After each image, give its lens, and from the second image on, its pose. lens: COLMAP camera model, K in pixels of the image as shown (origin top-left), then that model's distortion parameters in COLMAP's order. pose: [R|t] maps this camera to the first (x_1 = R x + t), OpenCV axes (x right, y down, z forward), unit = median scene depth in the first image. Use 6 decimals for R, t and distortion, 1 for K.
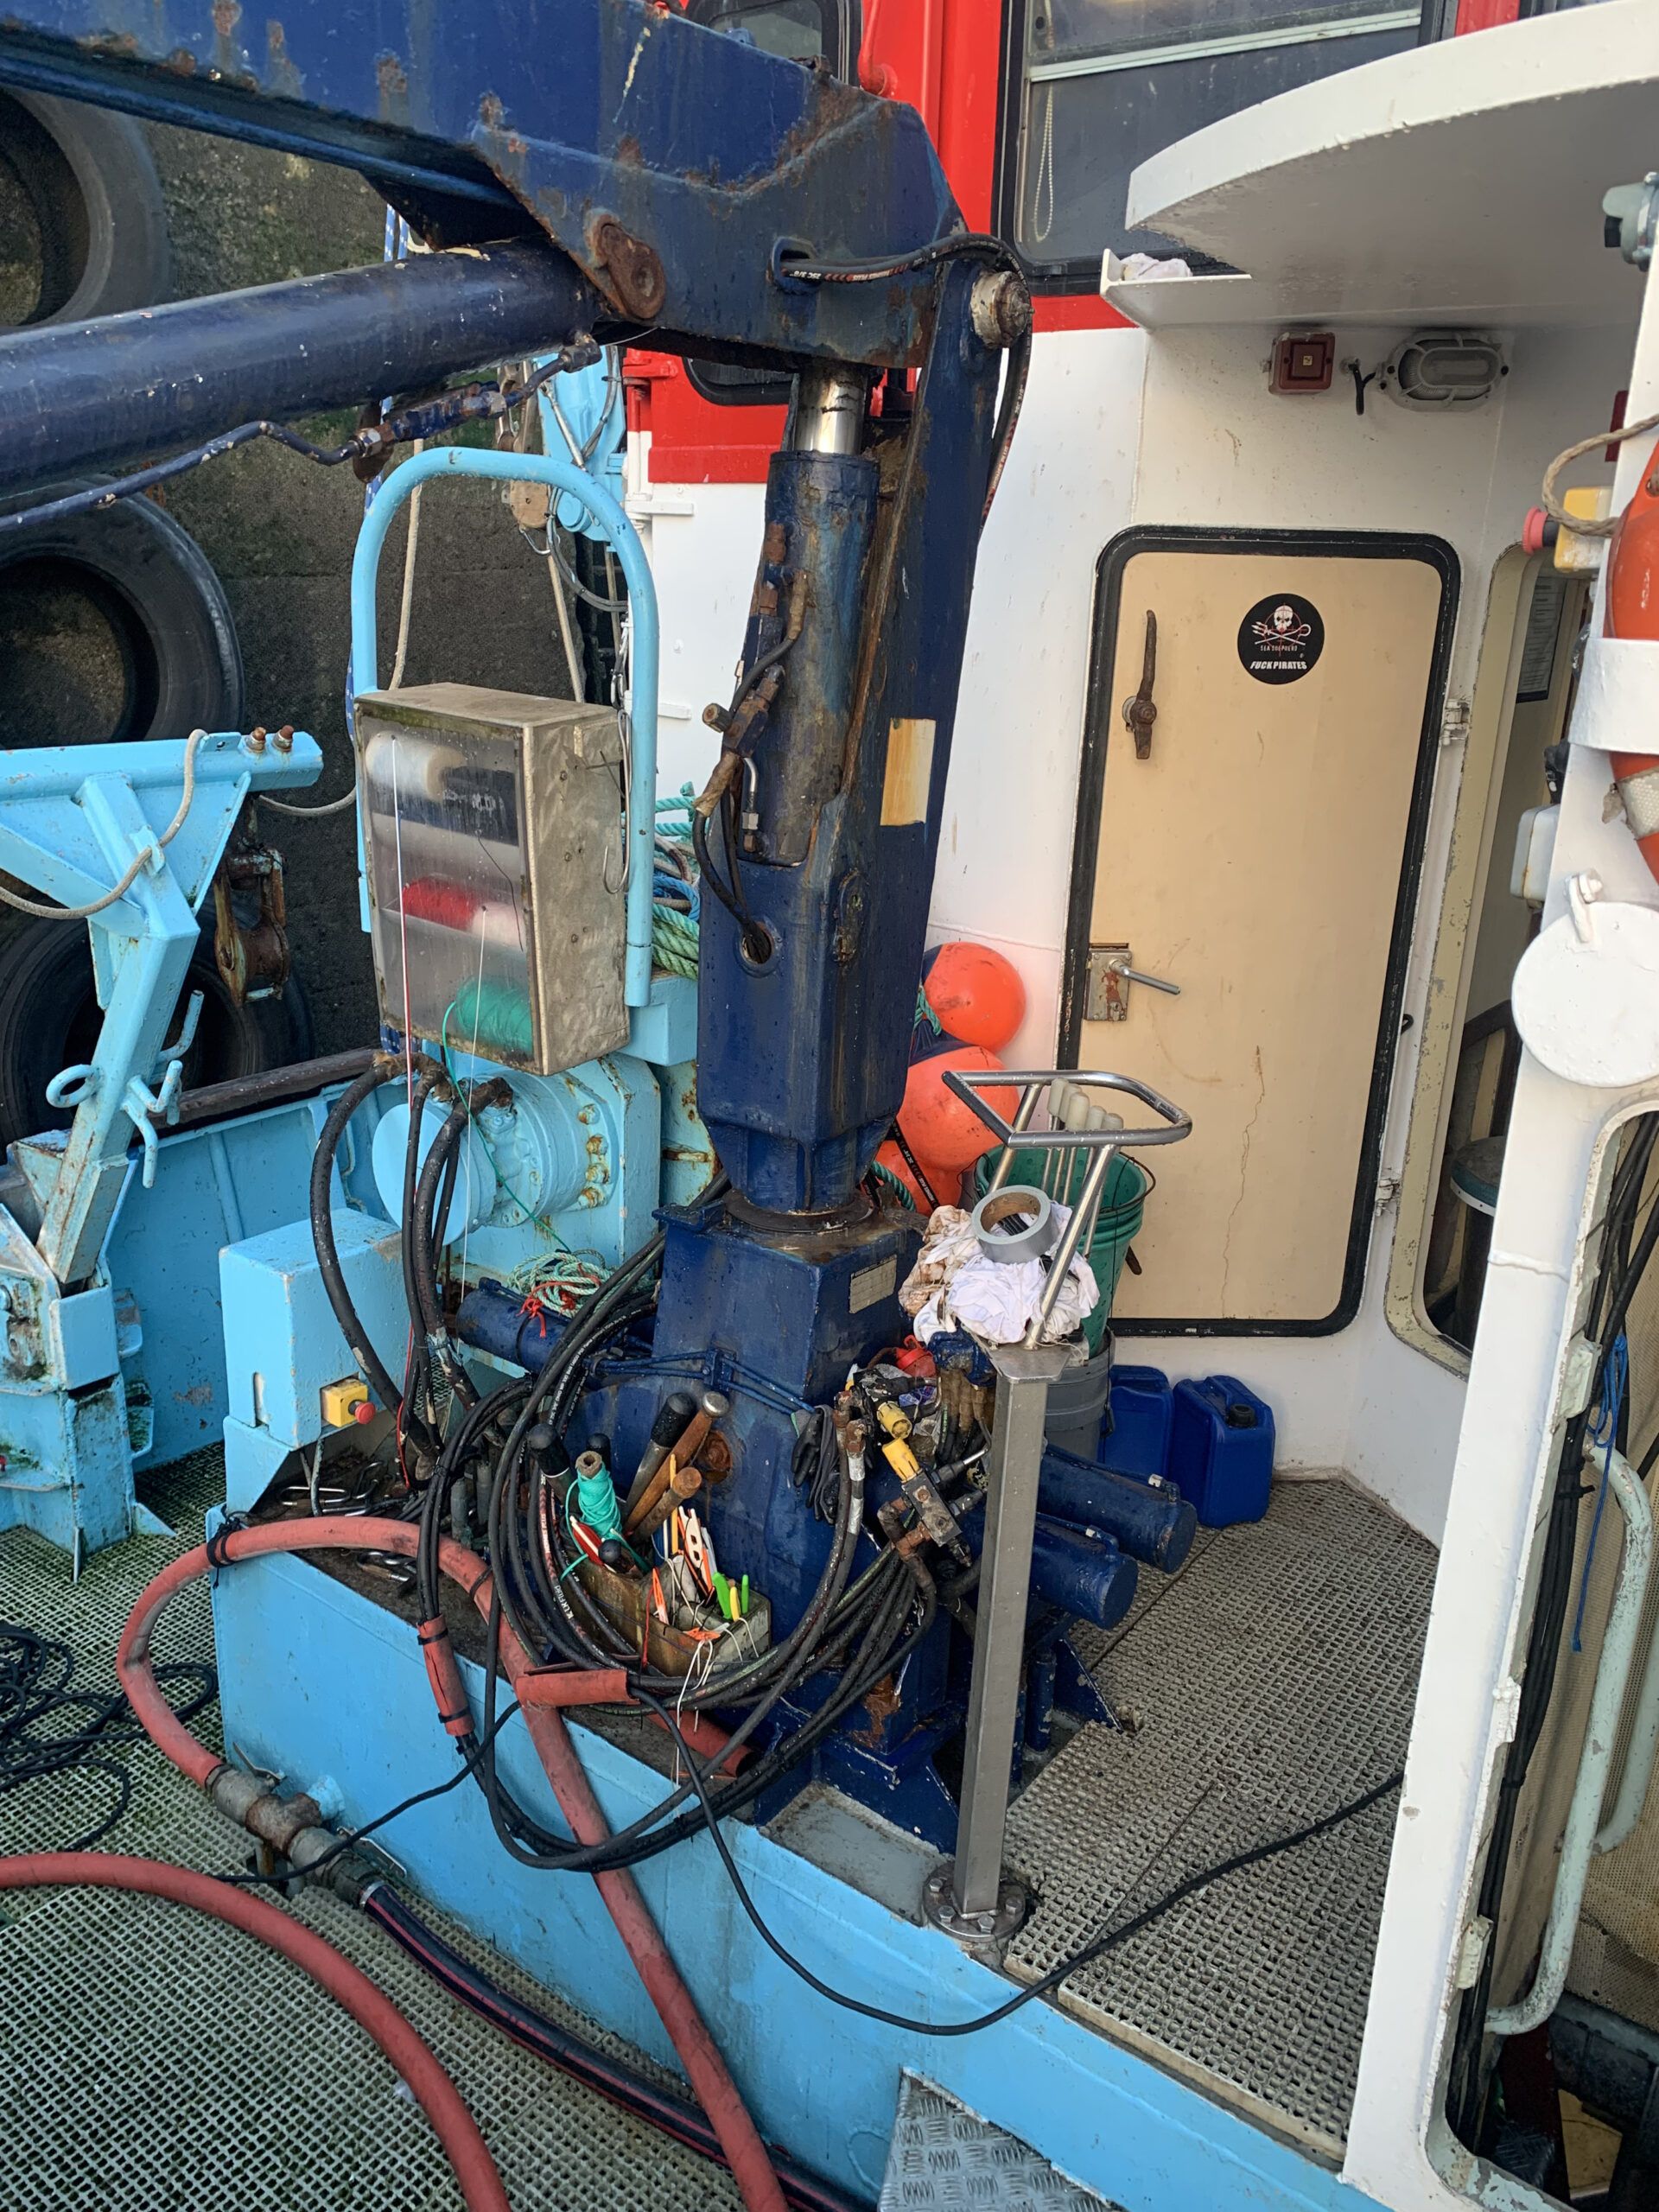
lens RADIAL K [[1690.8, 0, 832.4], [0, 1690.8, 1124.7], [0, 0, 1]] dist [0.053844, -0.085095]
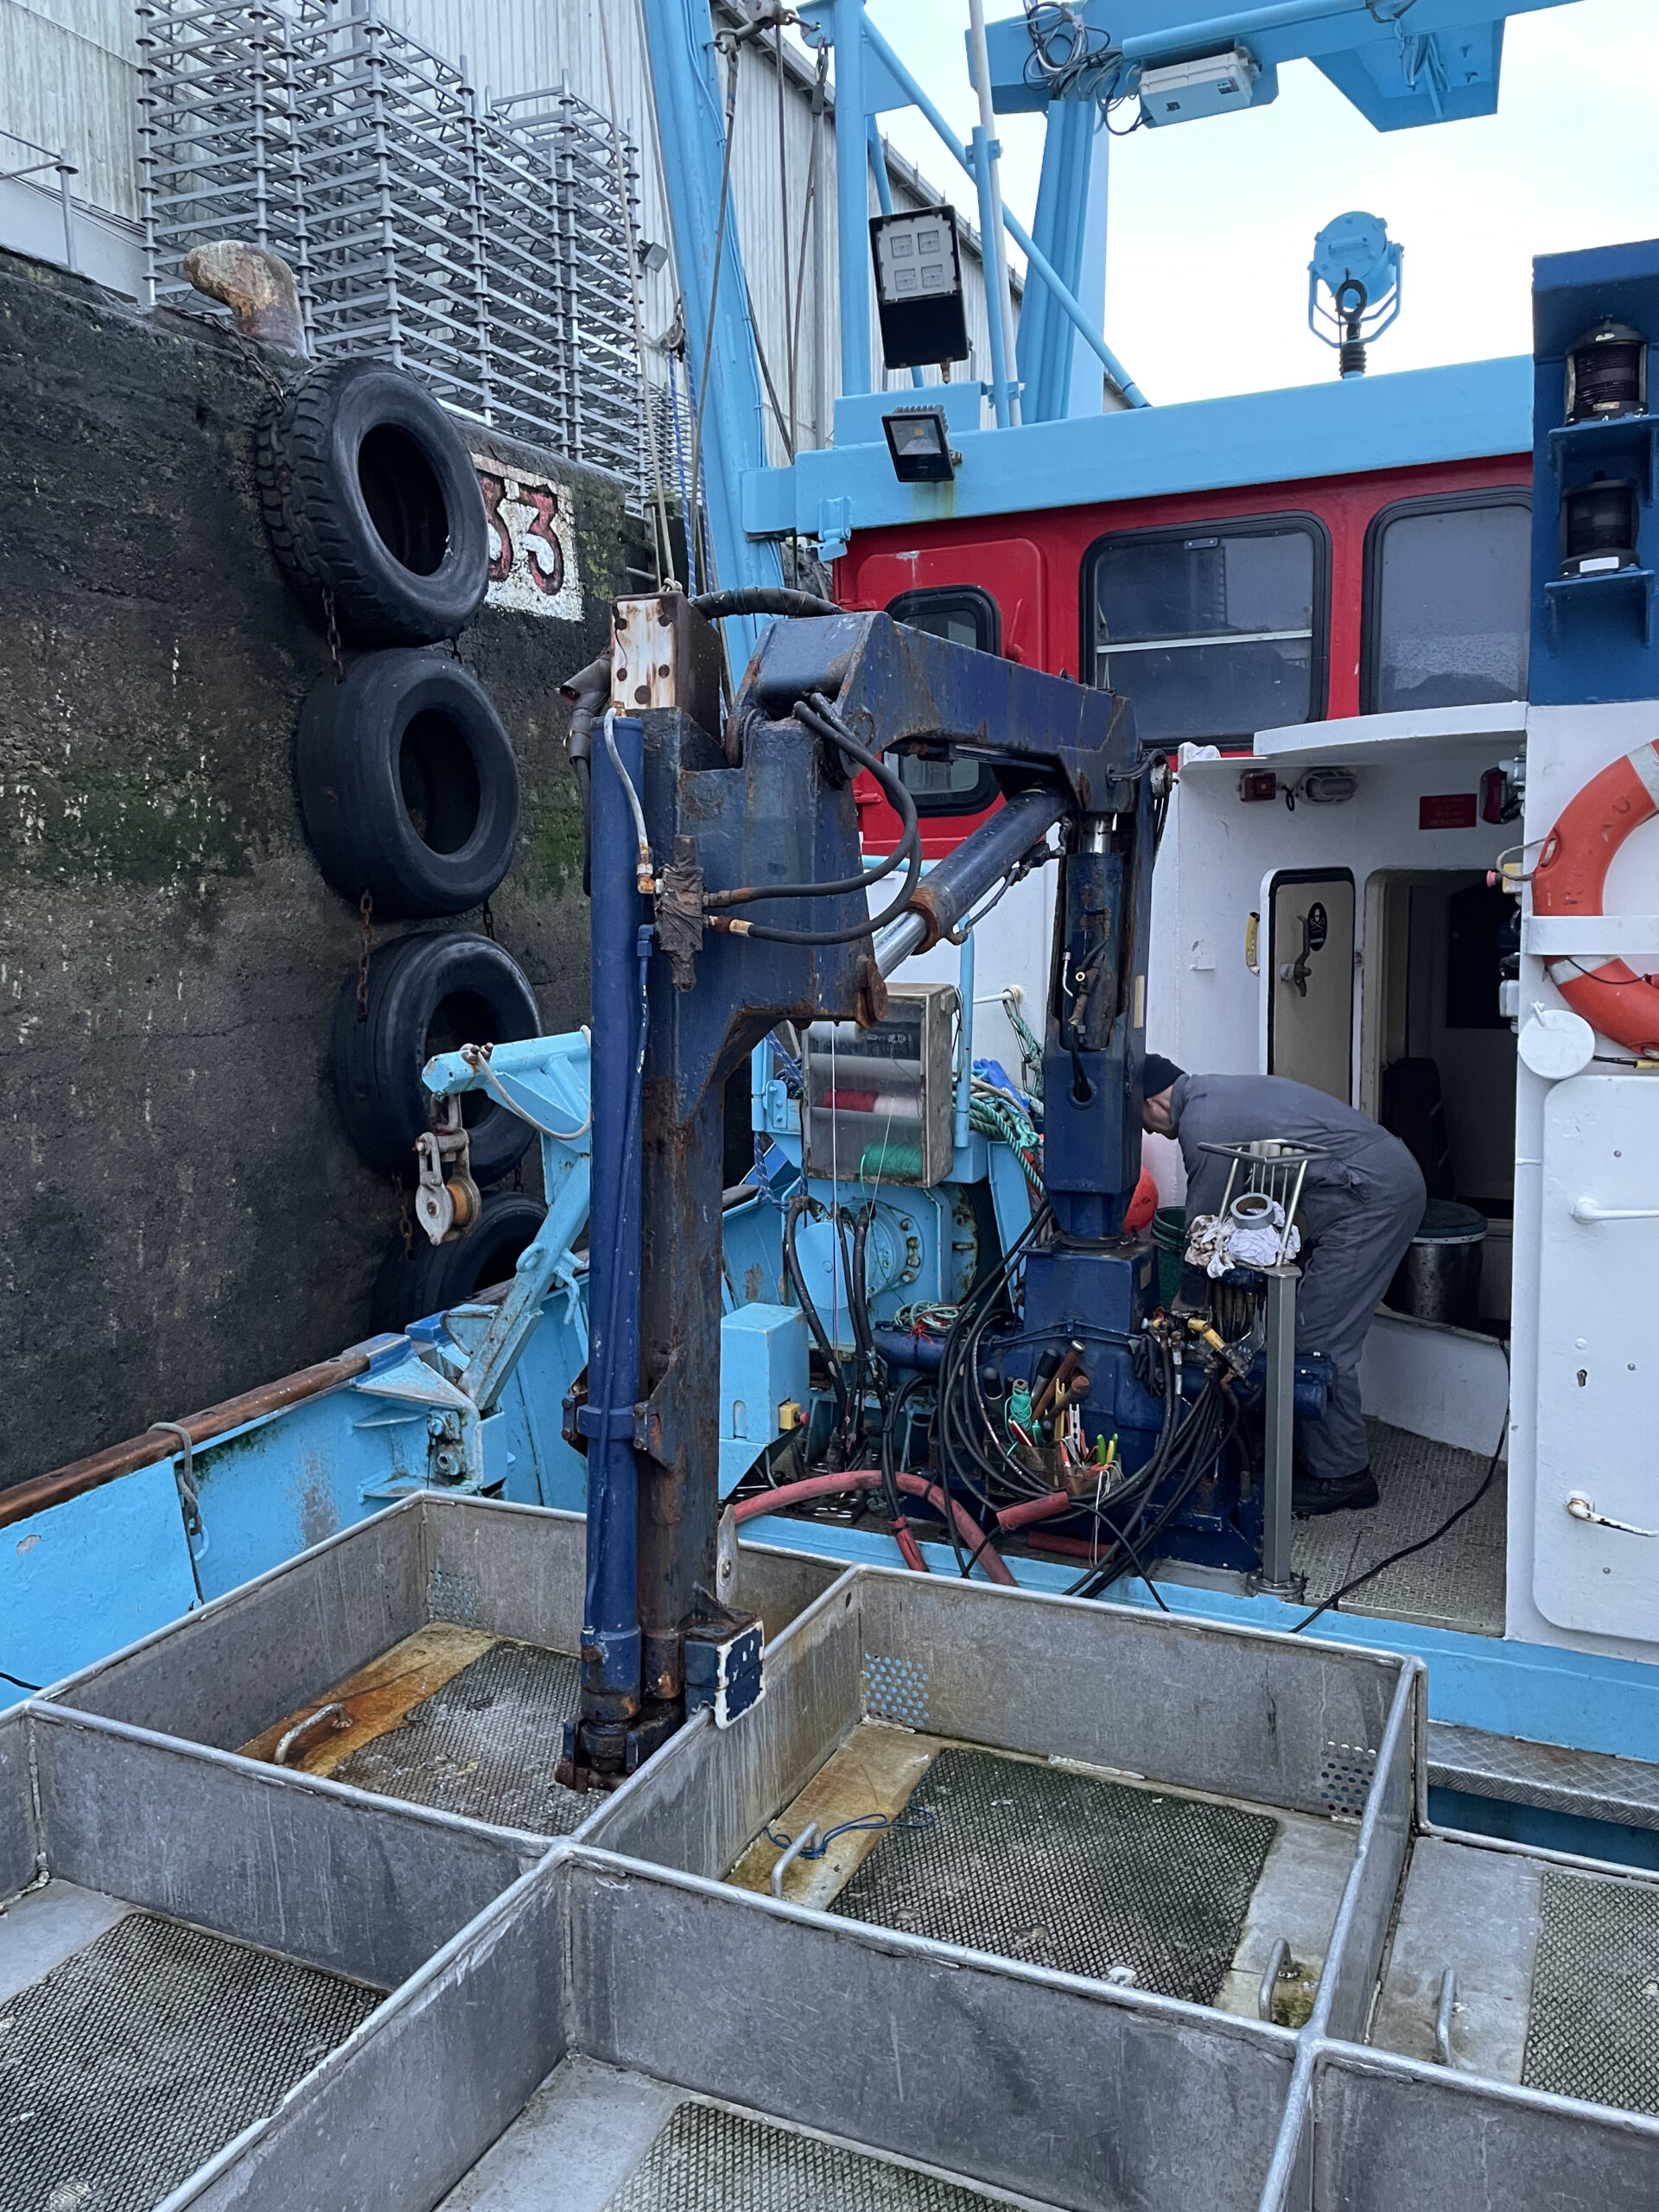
lens RADIAL K [[1662.3, 0, 844.2], [0, 1662.3, 1099.4], [0, 0, 1]] dist [0.104929, -0.138231]
pose [[0.974100, -0.086835, 0.208780, -0.648267], [0.123459, 0.977794, -0.169342, 0.173382], [-0.189439, 0.190732, 0.963190, -0.717569]]
